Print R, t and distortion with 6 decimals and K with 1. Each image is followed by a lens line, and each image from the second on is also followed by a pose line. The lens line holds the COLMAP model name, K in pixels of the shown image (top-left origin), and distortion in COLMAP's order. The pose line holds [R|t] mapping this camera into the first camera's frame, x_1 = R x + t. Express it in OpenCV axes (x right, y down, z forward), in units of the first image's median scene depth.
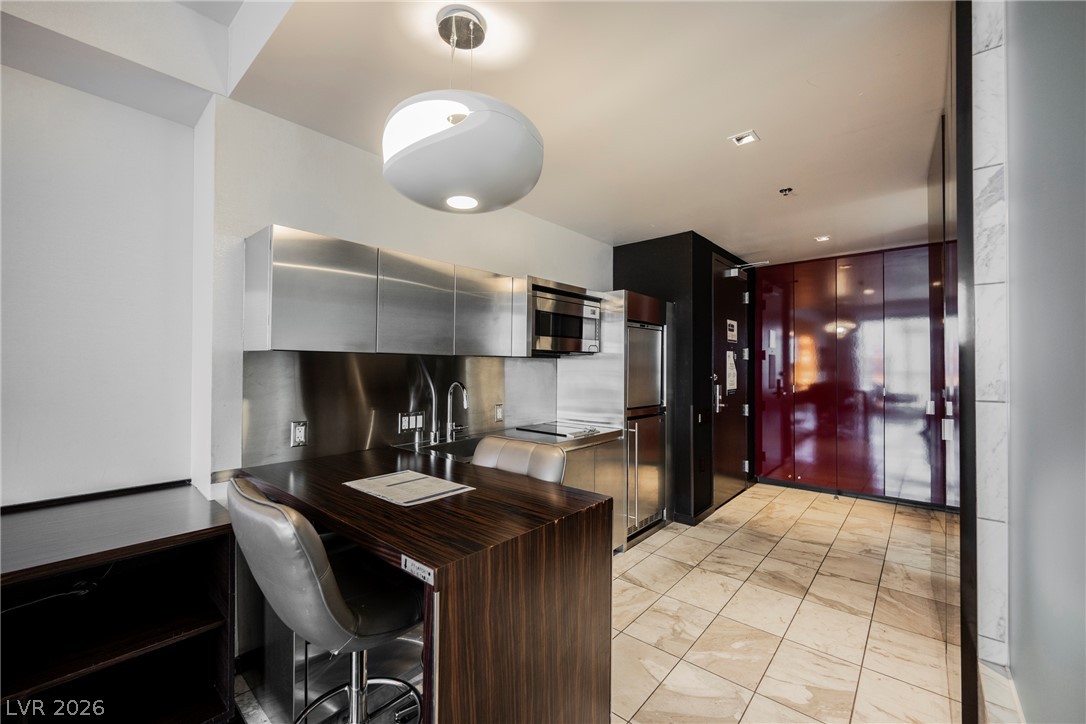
lens RADIAL K [[426.6, 0, 548.6], [0, 426.6, 364.6], [0, 0, 1]] dist [-0.000548, 0.000321]
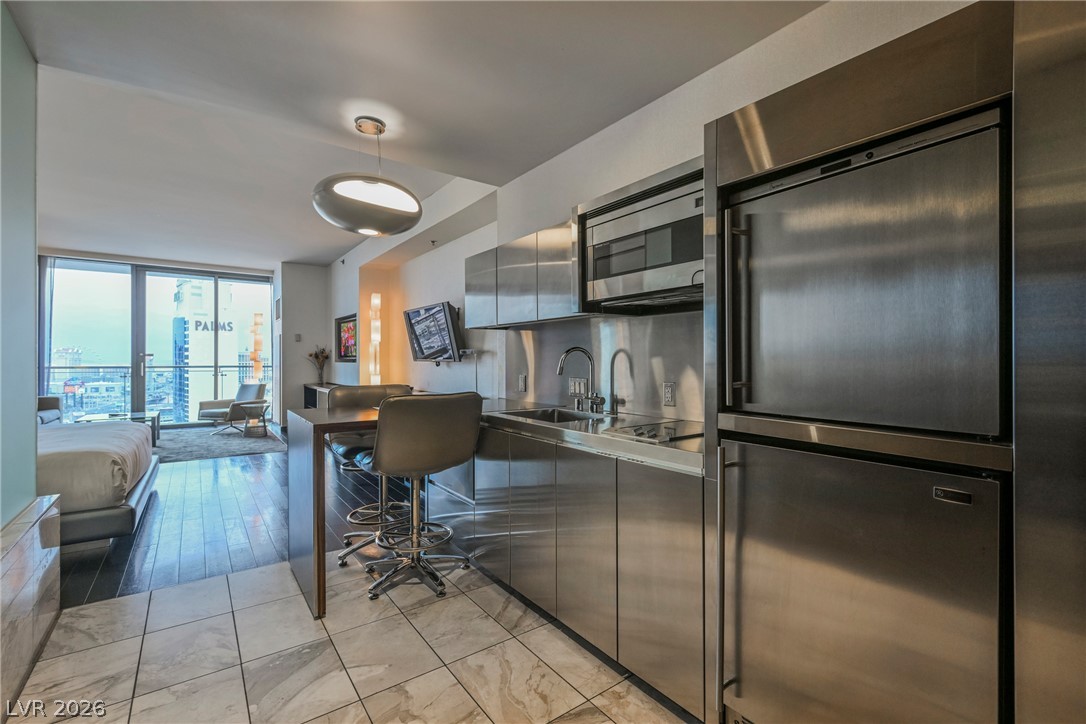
lens RADIAL K [[469.8, 0, 547.4], [0, 469.8, 362.2], [0, 0, 1]] dist [0.002892, 0.000182]
pose [[-0.204022, -0.004475, -0.978956, 1.011428], [0.005701, 0.999967, -0.005759, 0.093132], [0.978950, -0.006756, -0.203990, 1.425260]]
